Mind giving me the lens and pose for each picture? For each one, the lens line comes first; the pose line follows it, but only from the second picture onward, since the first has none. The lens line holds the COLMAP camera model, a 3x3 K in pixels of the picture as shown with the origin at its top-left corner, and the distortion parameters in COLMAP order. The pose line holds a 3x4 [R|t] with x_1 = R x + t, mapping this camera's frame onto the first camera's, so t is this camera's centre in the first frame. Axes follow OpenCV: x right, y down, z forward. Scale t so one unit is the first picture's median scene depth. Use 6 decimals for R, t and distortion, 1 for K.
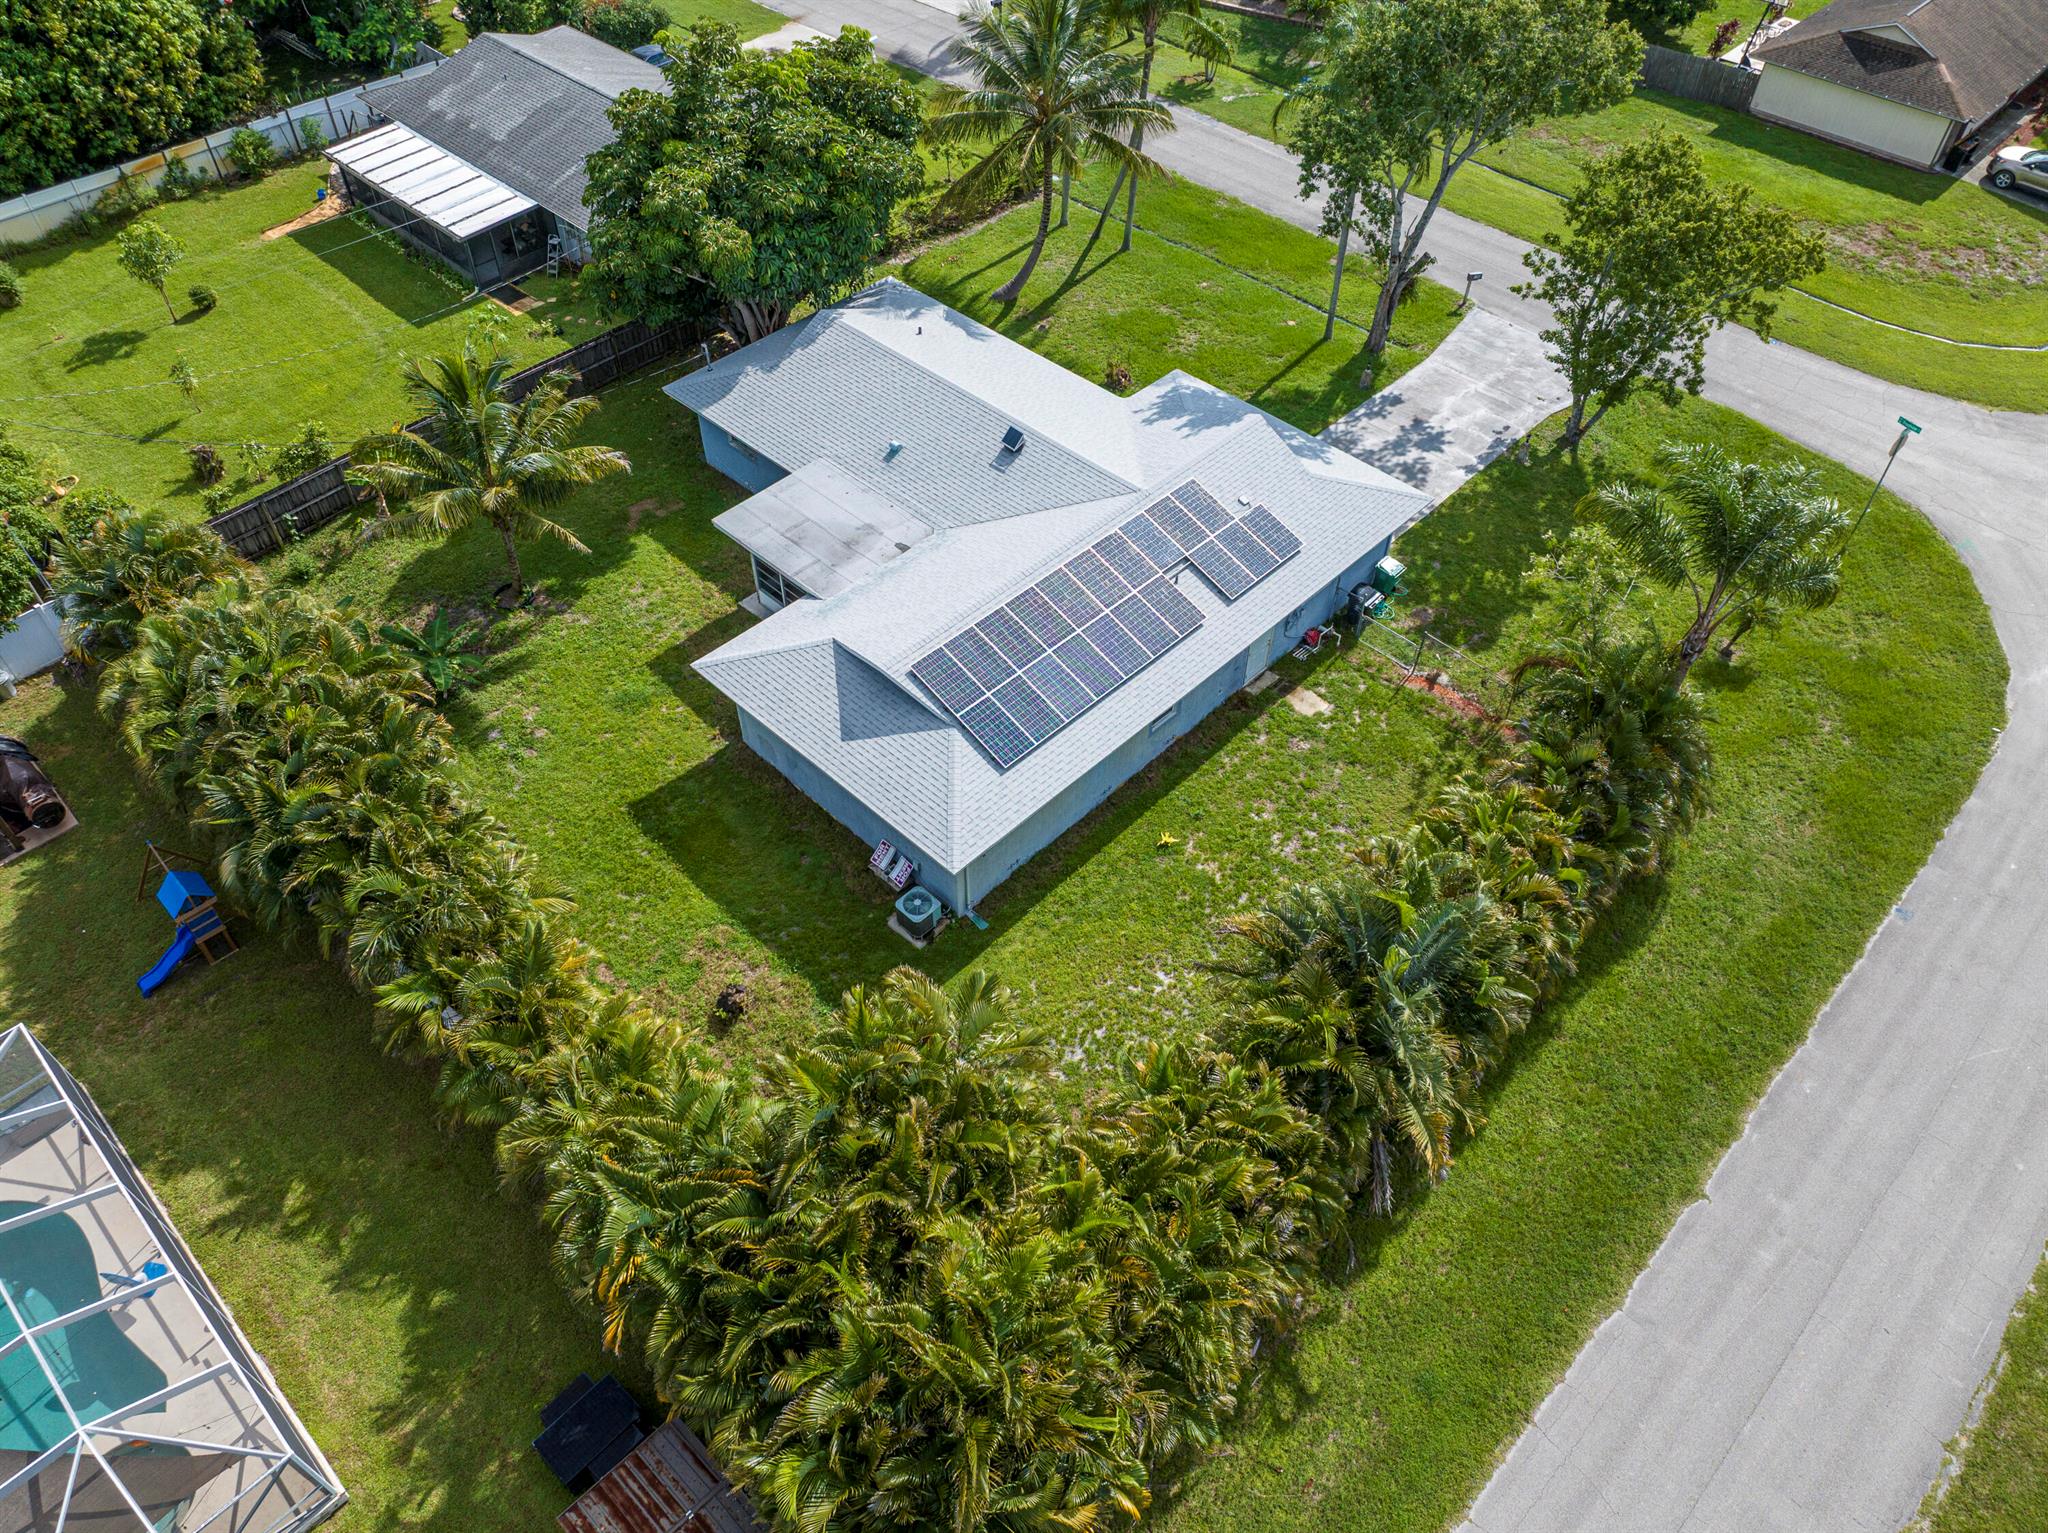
lens RADIAL K [[1440.2, 0, 1032.1], [0, 1440.2, 752.5], [0, 0, 1]] dist [-0.029855, -0.000189]
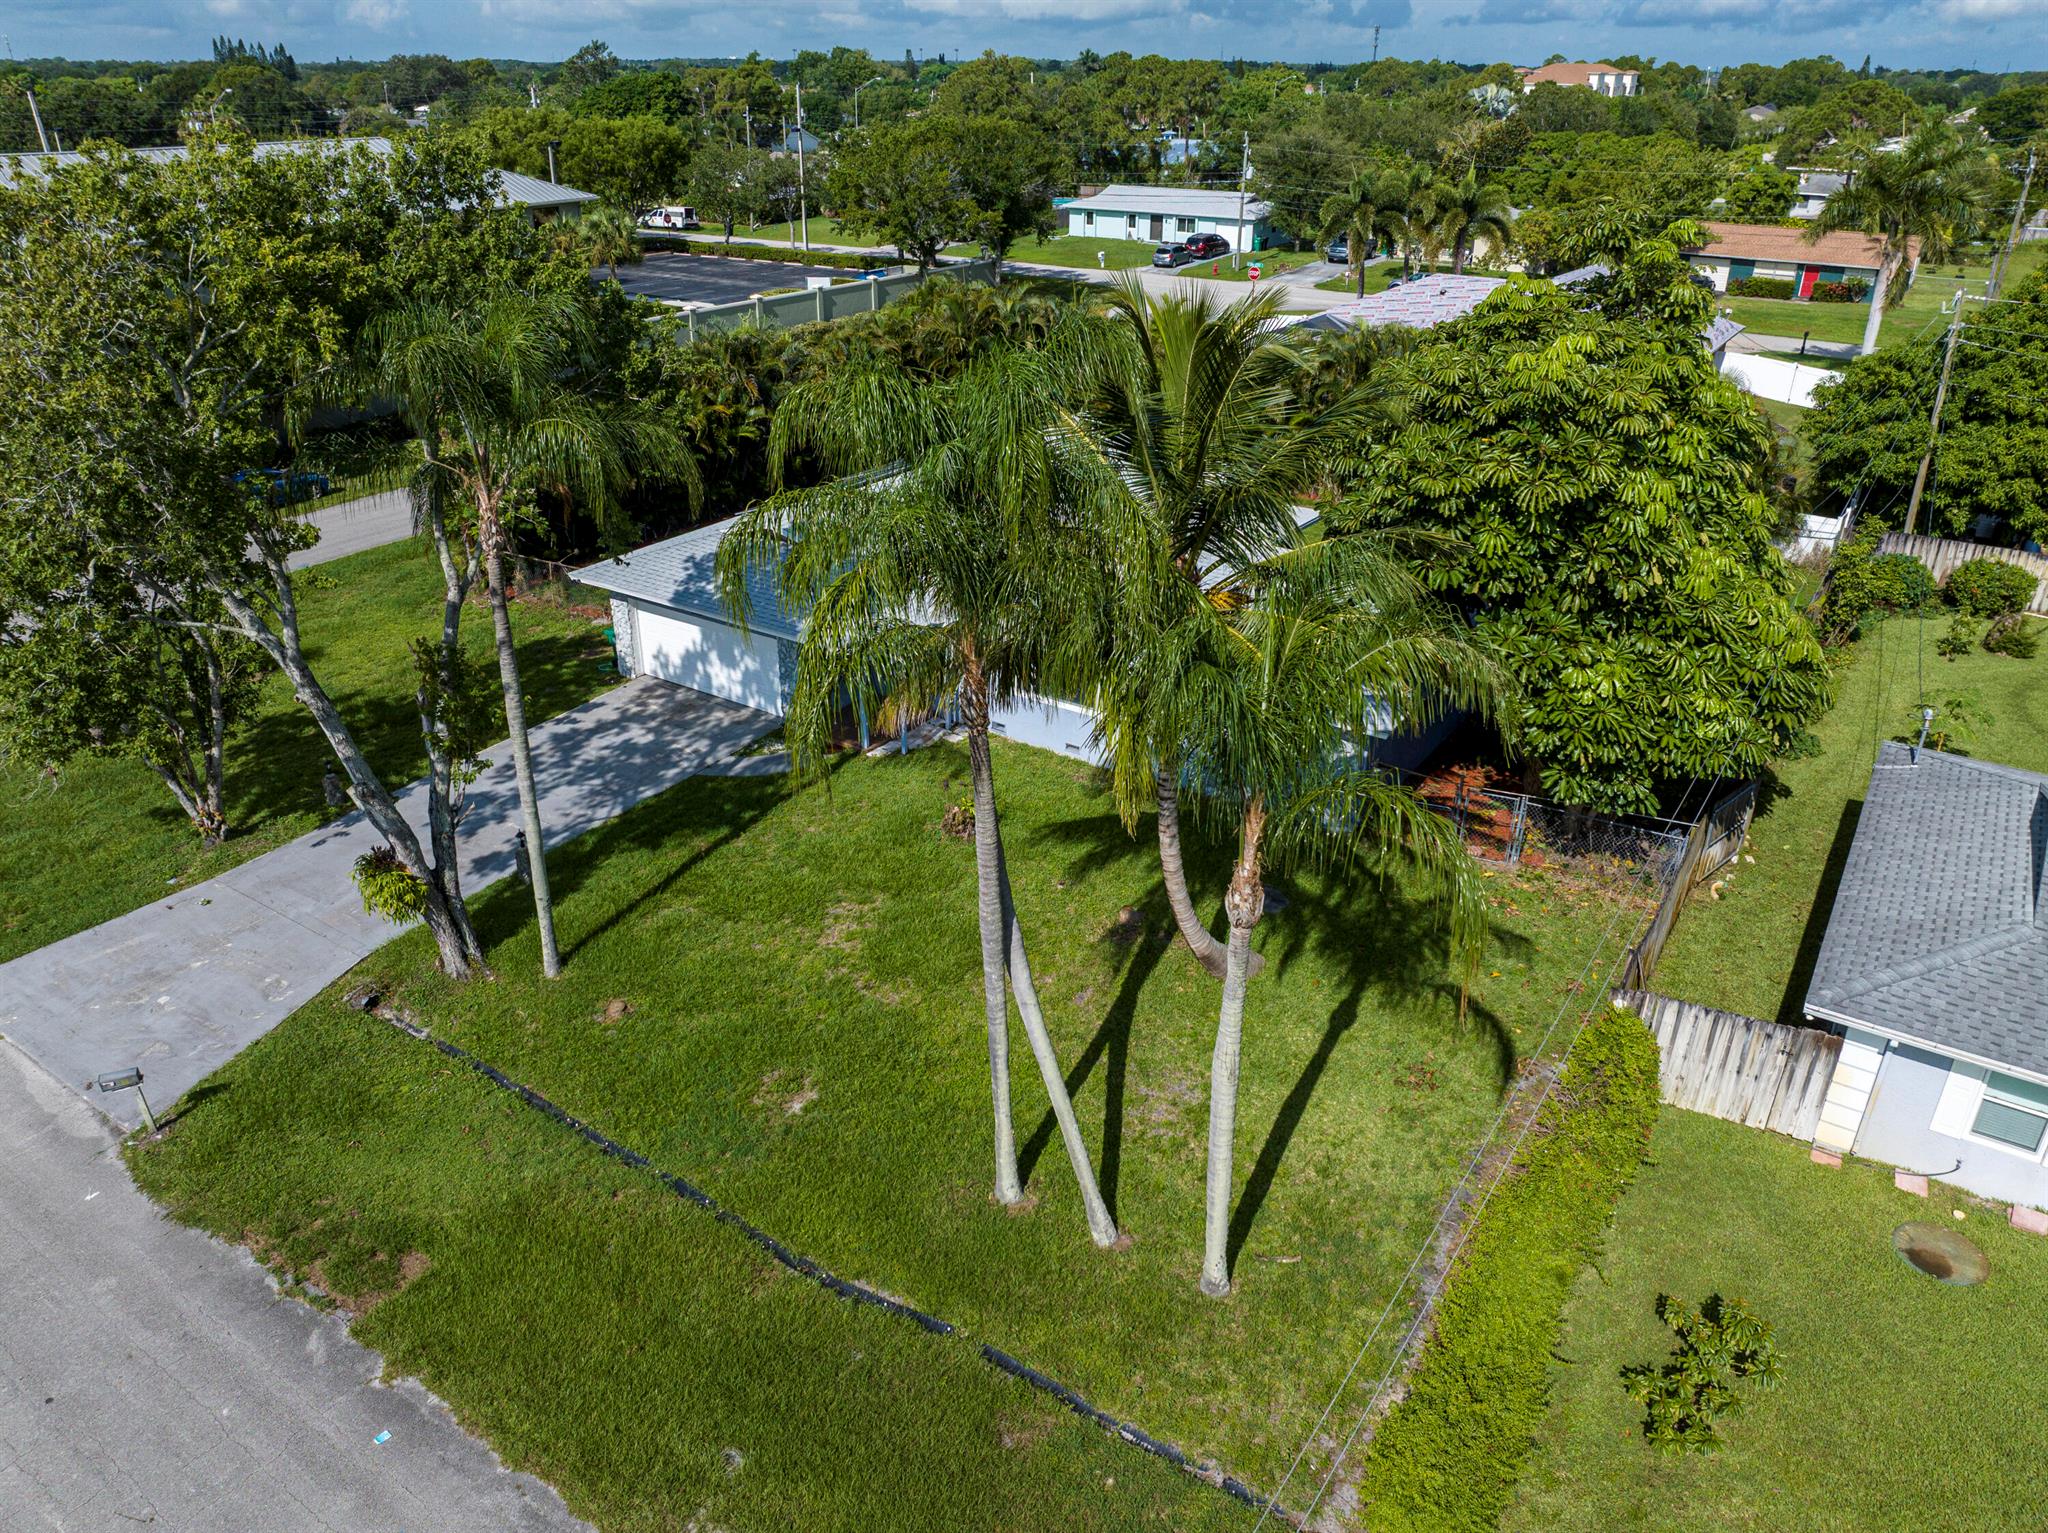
lens RADIAL K [[1440.2, 0, 1033.0], [0, 1440.2, 766.5], [0, 0, 1]] dist [-0.029855, -0.000189]
pose [[-0.984017, 0.071963, -0.162889, 0.157795], [-0.135985, 0.286922, 0.948253, -1.019702], [0.114975, 0.955247, -0.272550, 1.407152]]
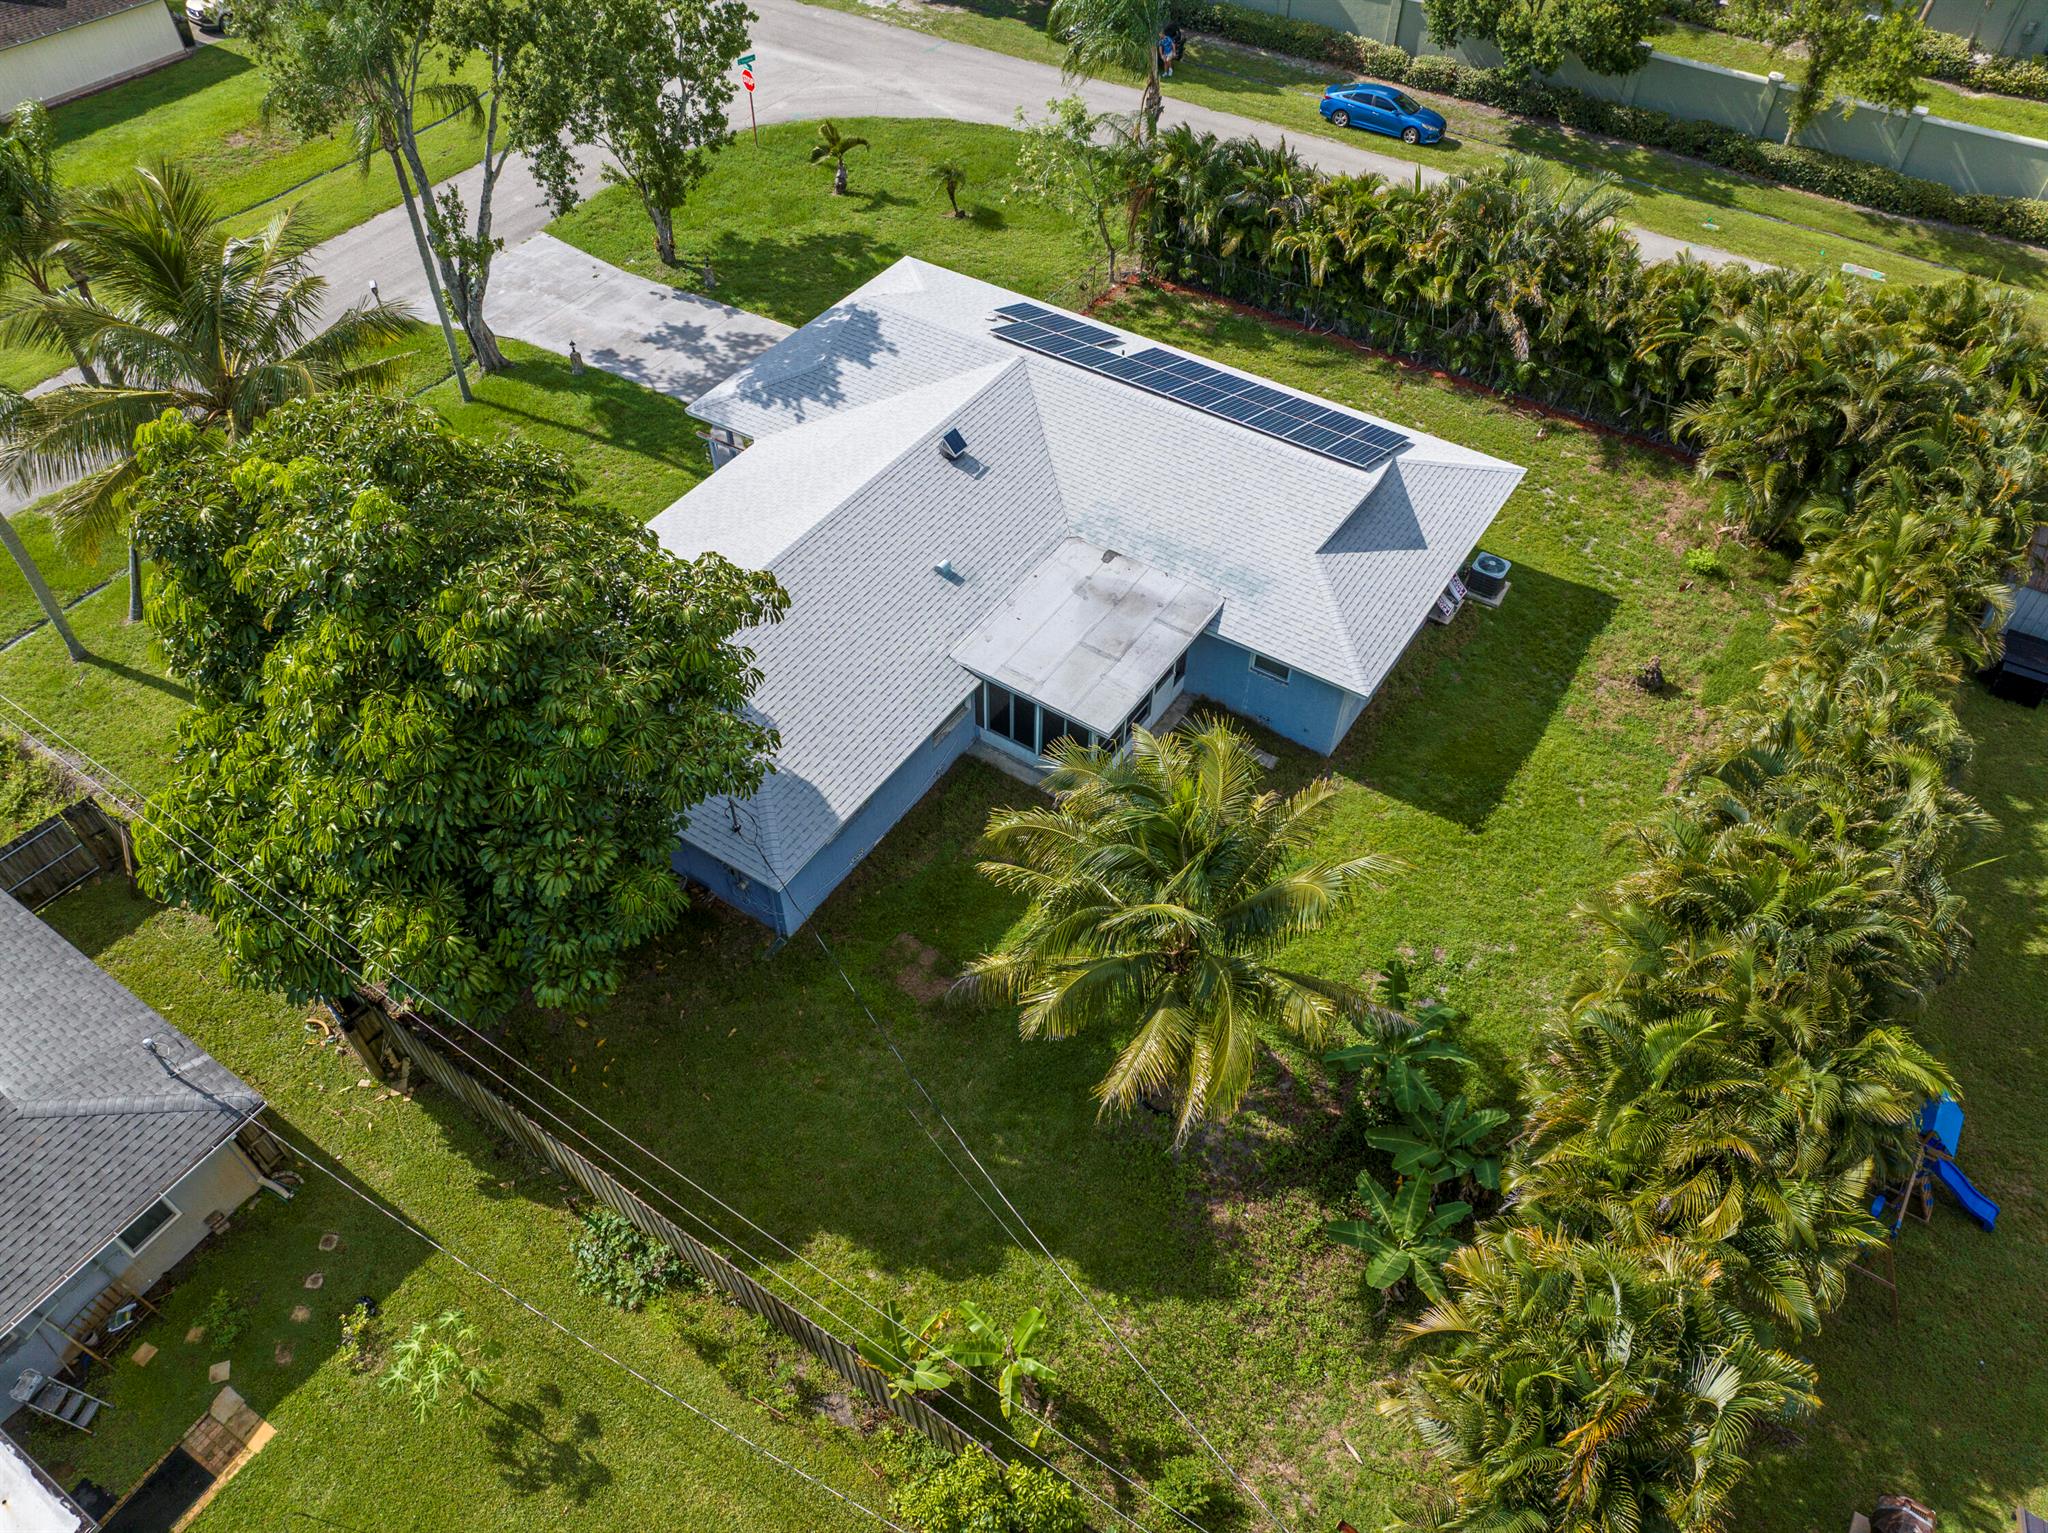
lens RADIAL K [[1440.2, 0, 1017.8], [0, 1440.2, 767.2], [0, 0, 1]] dist [-0.029855, -0.000189]
pose [[-0.180890, -0.729650, 0.659462, -0.696200], [0.718876, 0.359506, 0.594956, -0.612497], [-0.671190, 0.581693, 0.459497, 0.699701]]
